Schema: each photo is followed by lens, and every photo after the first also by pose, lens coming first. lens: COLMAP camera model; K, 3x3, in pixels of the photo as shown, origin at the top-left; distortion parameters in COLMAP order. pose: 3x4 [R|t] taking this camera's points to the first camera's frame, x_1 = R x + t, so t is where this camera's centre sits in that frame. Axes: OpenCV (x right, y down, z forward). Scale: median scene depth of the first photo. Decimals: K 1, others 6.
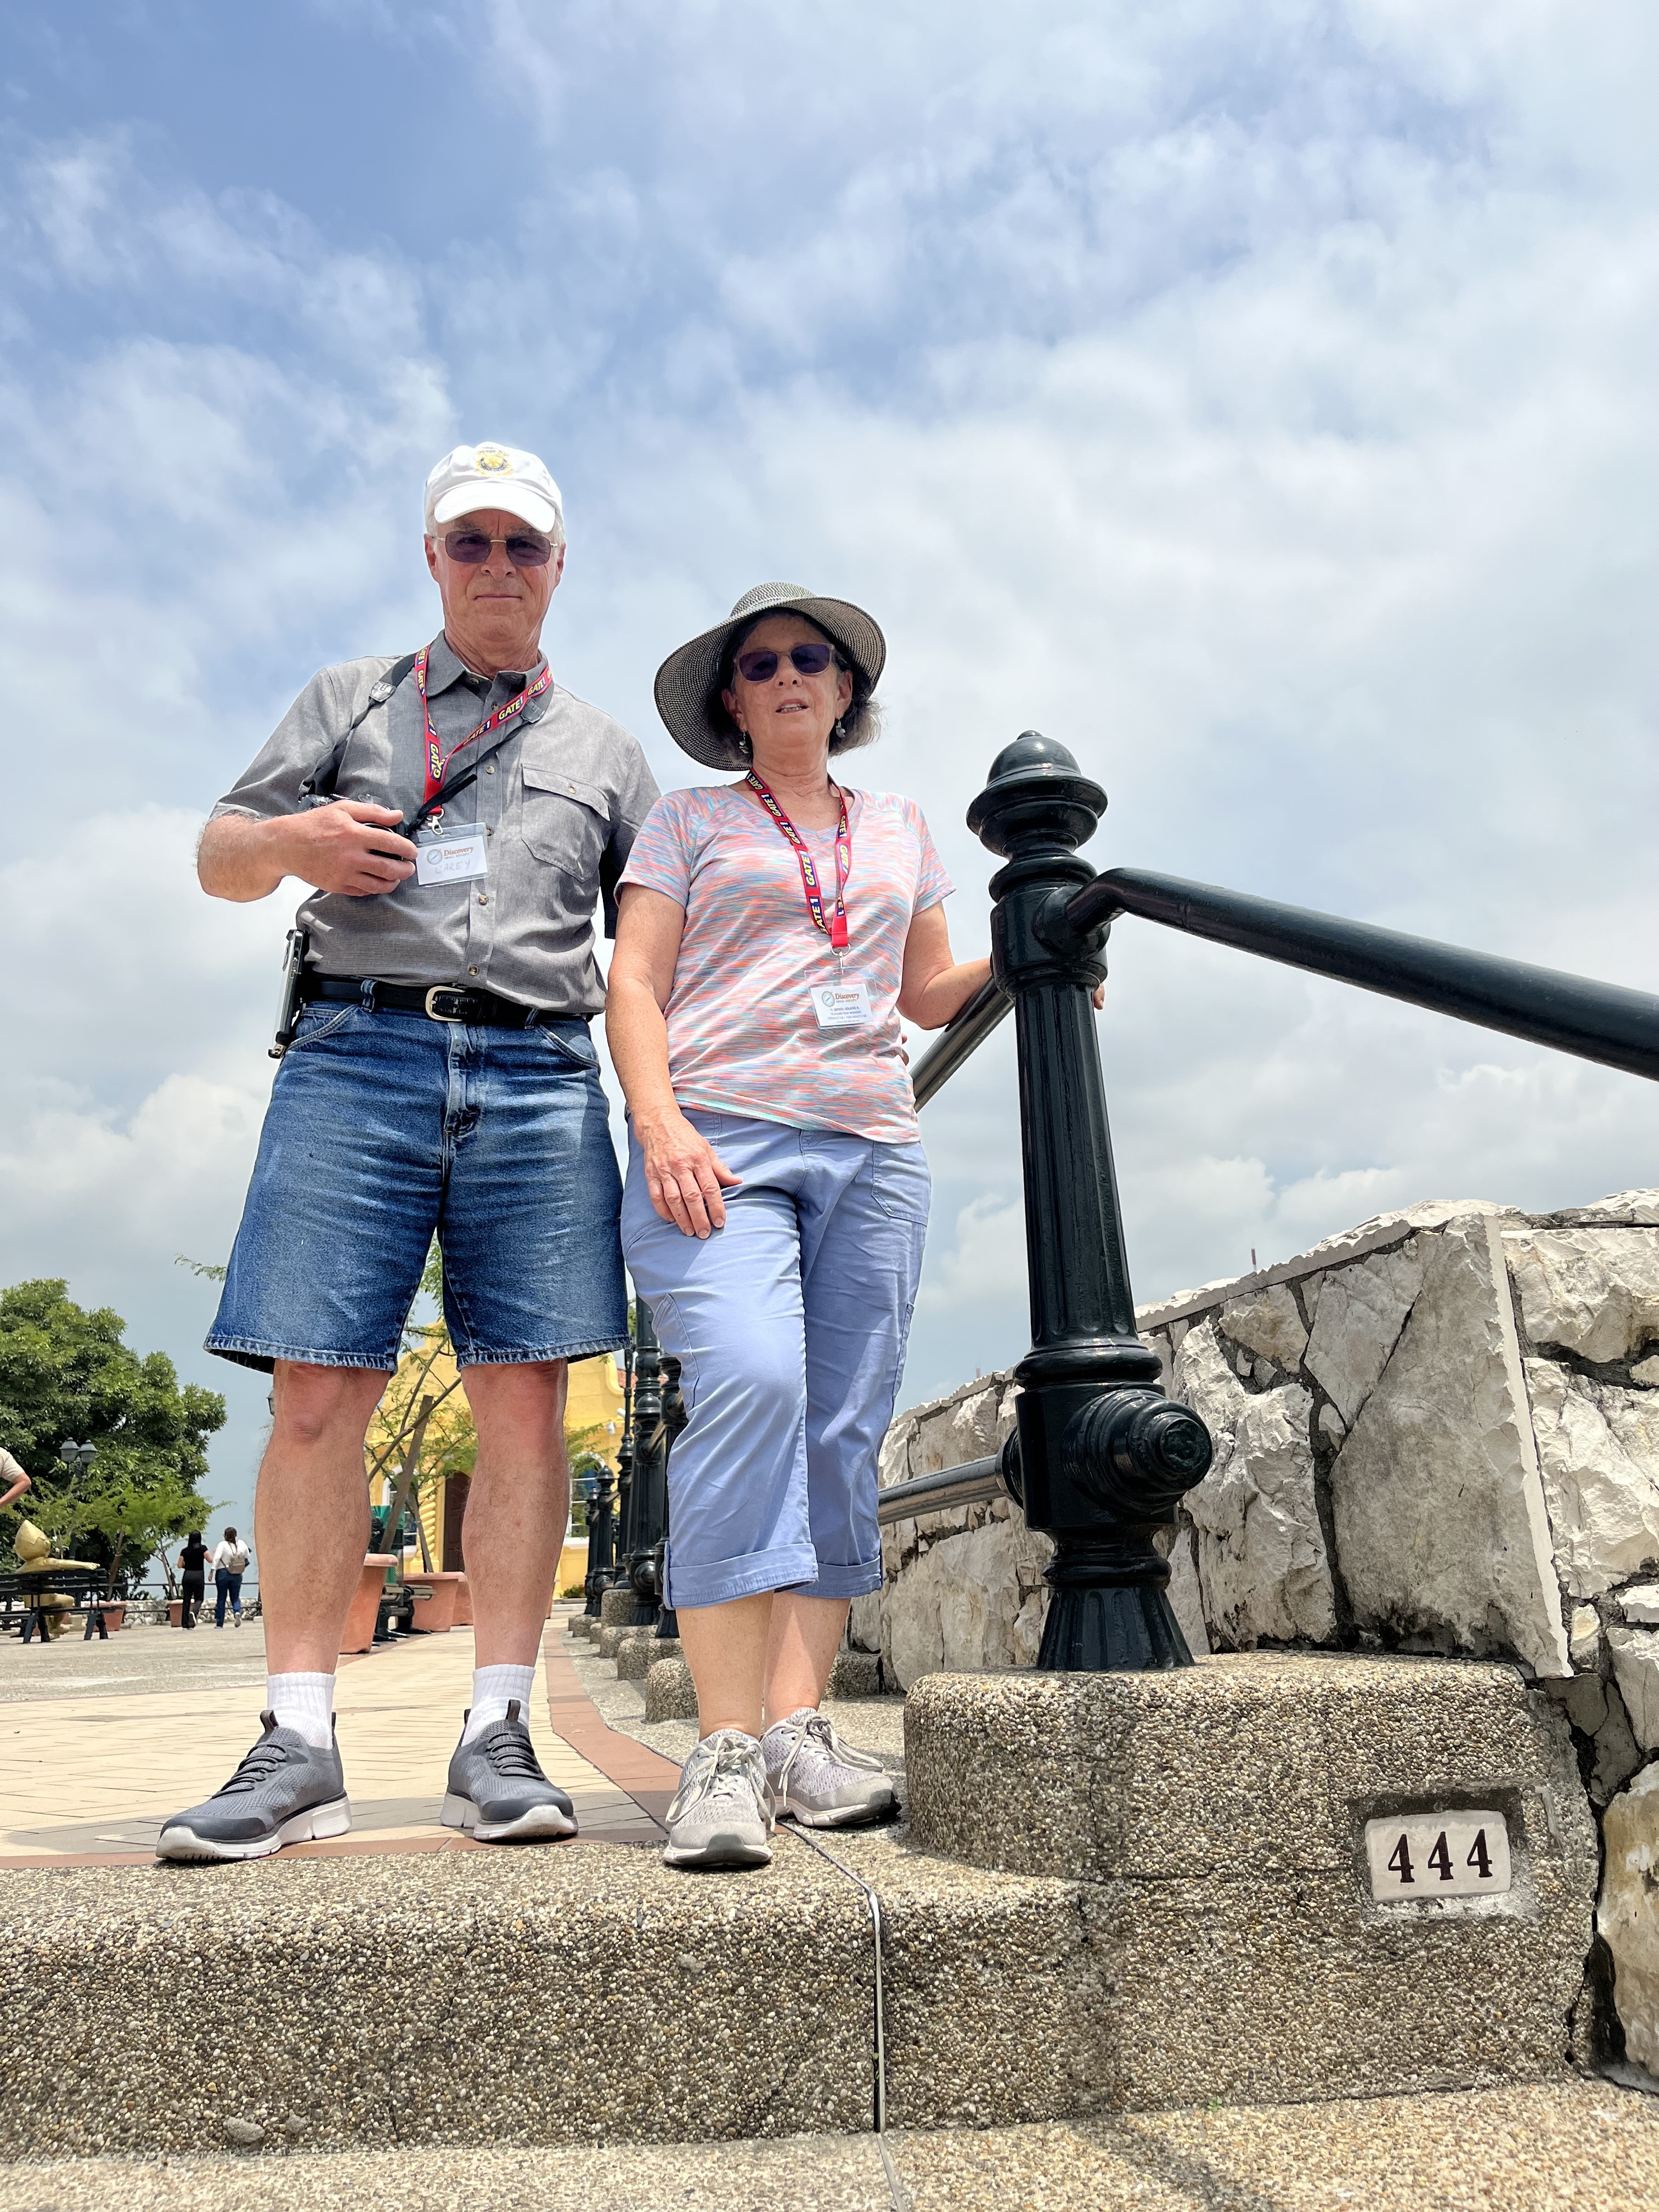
lens RADIAL K [[1660.9, 0, 832.7], [0, 1660.9, 1111.0], [0, 0, 1]] dist [0.058104, -0.032049]
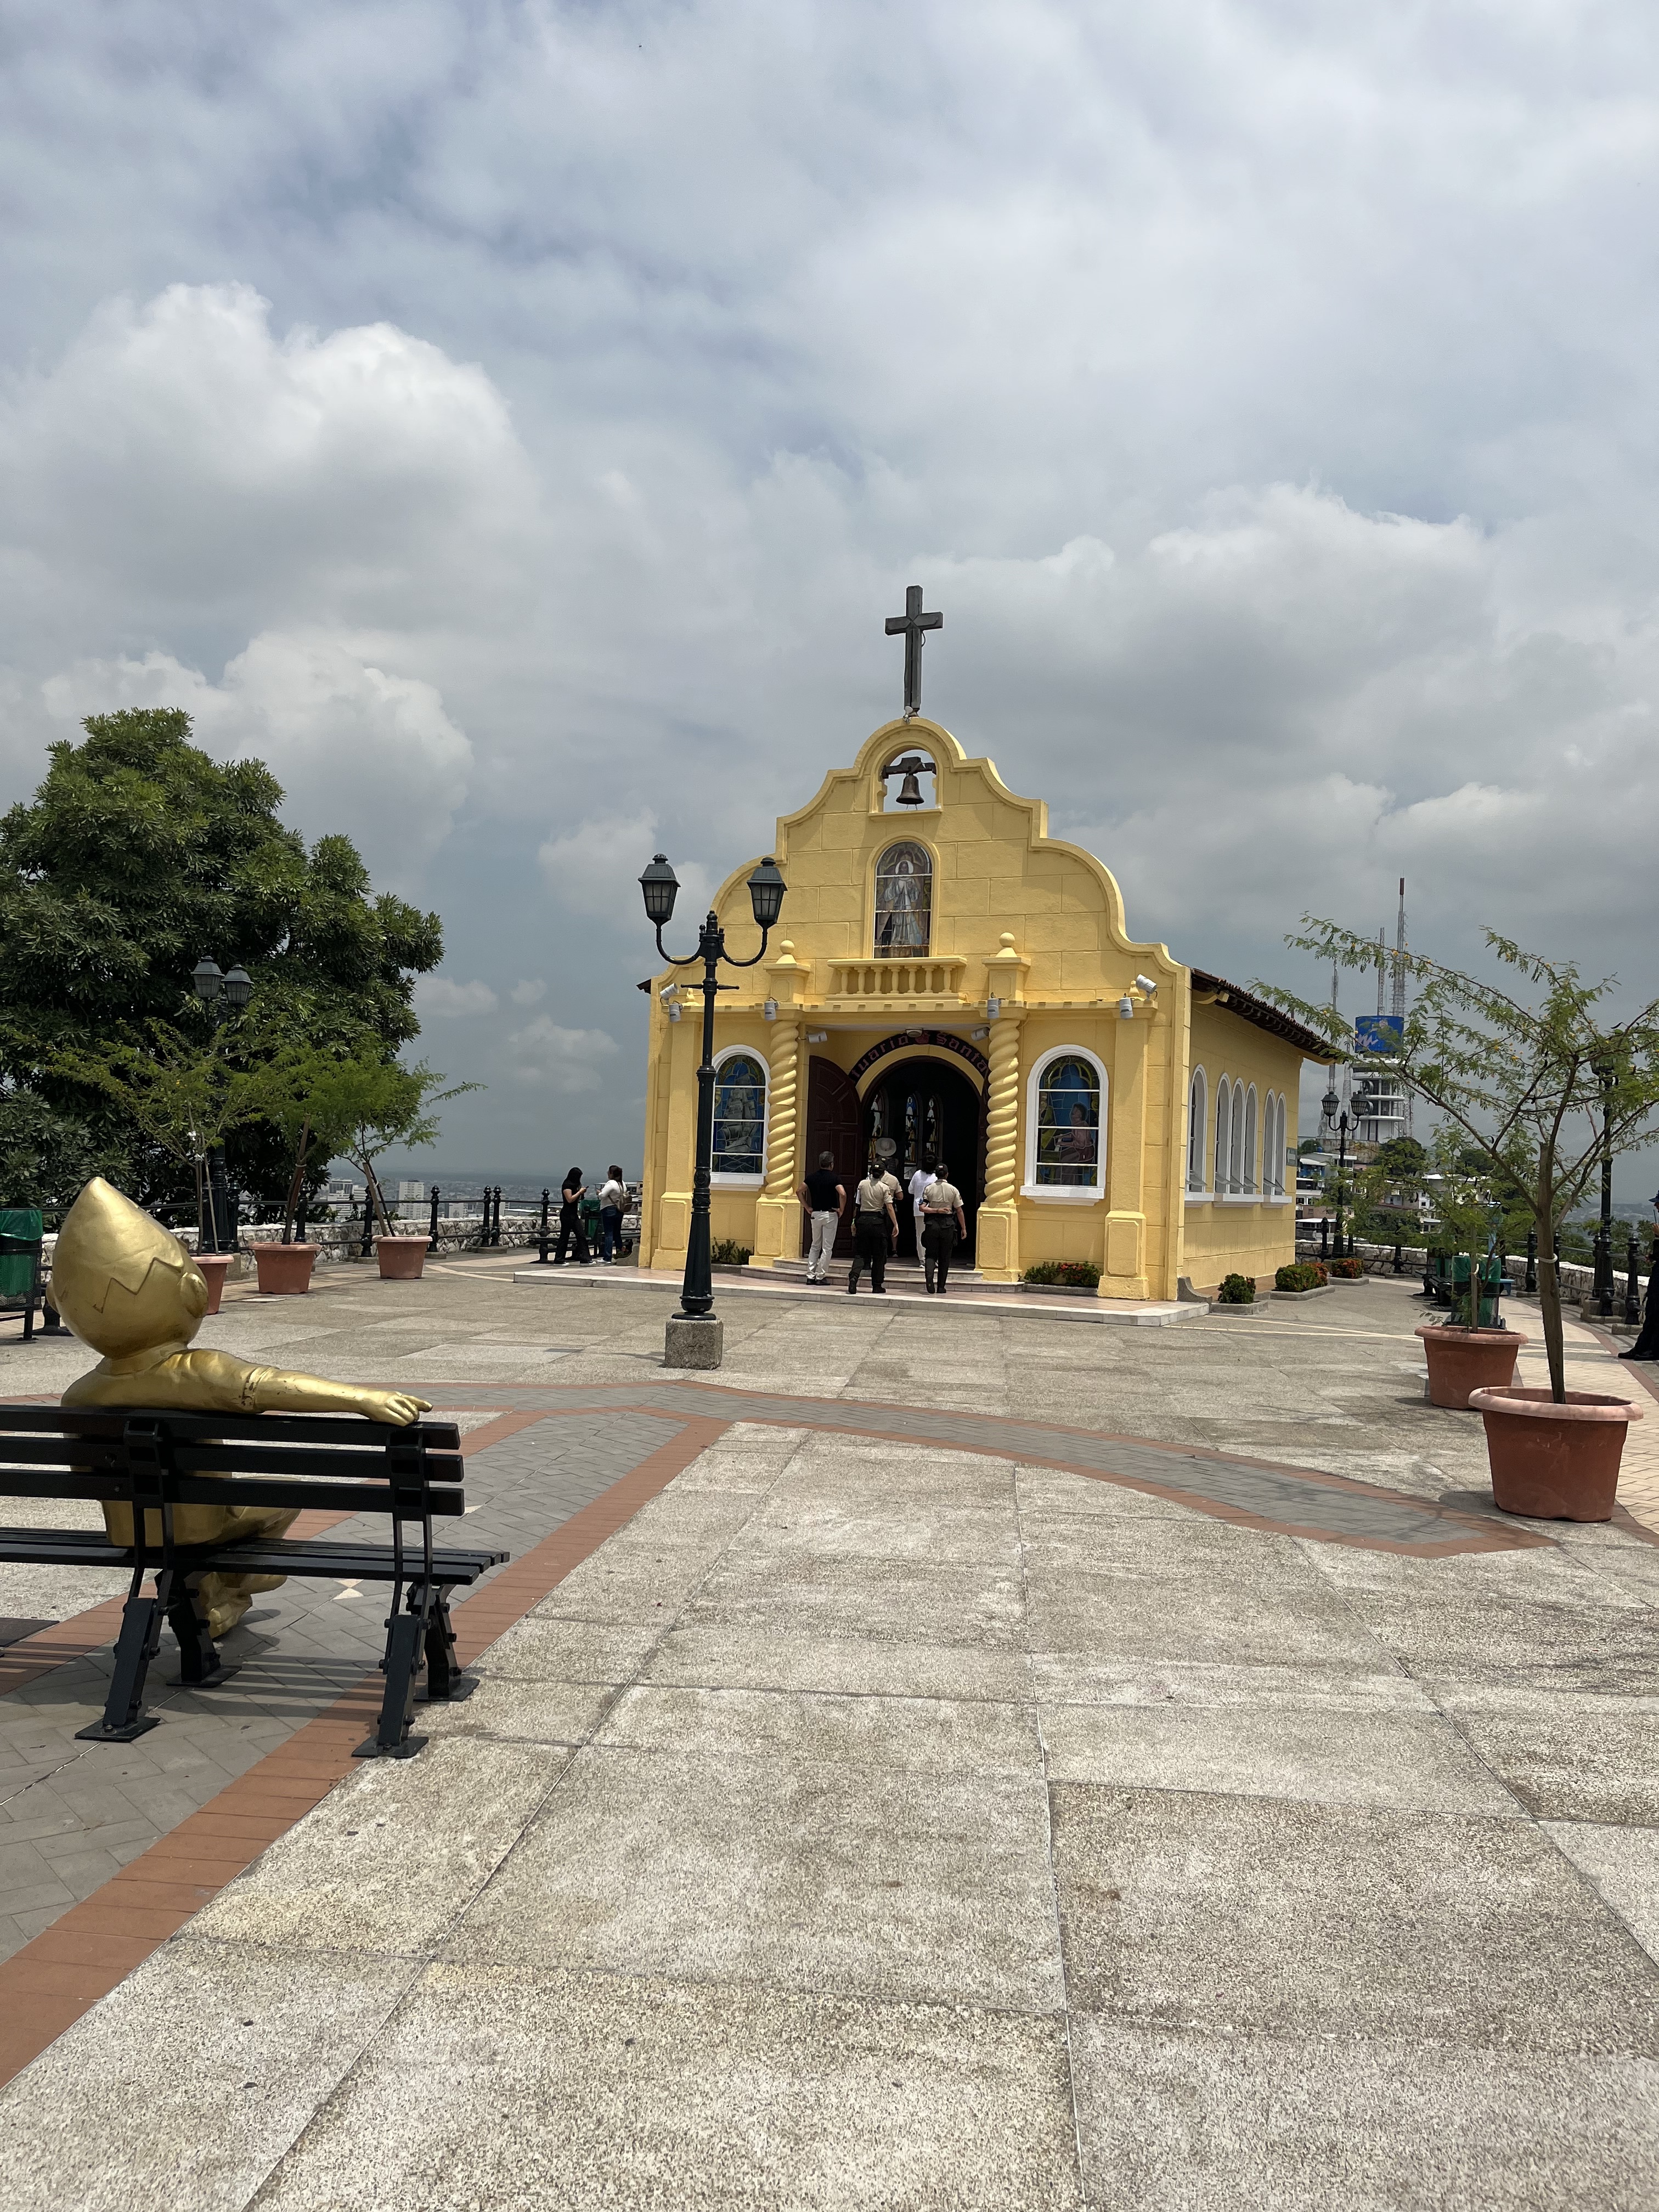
lens RADIAL K [[1660.9, 0, 824.3], [0, 1660.9, 1104.1], [0, 0, 1]] dist [0.058104, -0.032049]
pose [[0.996184, 0.068454, -0.054143, -0.190032], [-0.054060, 0.970979, 0.232974, 0.089404], [0.068520, -0.229158, 0.970975, 0.406926]]
